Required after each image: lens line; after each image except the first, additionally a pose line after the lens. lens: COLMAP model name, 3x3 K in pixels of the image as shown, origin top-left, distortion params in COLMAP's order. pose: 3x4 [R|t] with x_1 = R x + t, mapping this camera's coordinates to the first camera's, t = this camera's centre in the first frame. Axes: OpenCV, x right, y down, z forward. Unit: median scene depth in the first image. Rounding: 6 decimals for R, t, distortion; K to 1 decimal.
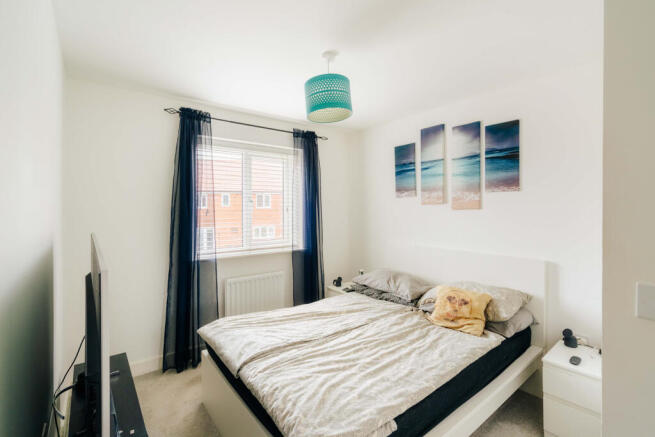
lens RADIAL K [[295.4, 0, 326.8], [0, 295.4, 213.5], [0, 0, 1]] dist [-0.000248, 0.000089]
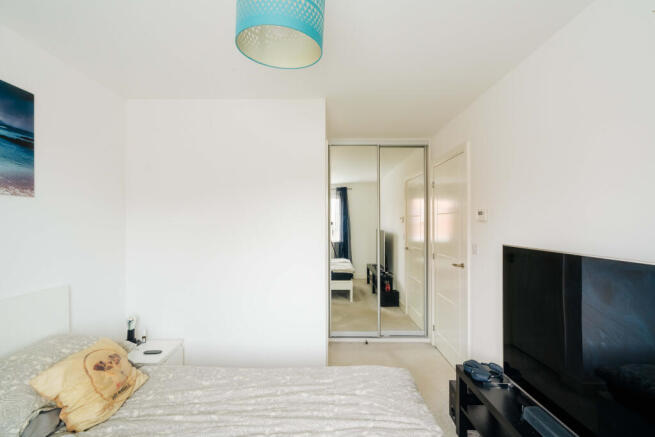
lens RADIAL K [[295.4, 0, 326.8], [0, 295.4, 213.5], [0, 0, 1]] dist [-0.000248, 0.000089]
pose [[-0.790961, 0.007333, 0.611822, -0.316143], [0.005143, 0.999973, -0.005336, -0.030260], [-0.611845, -0.001074, -0.790977, 1.118792]]
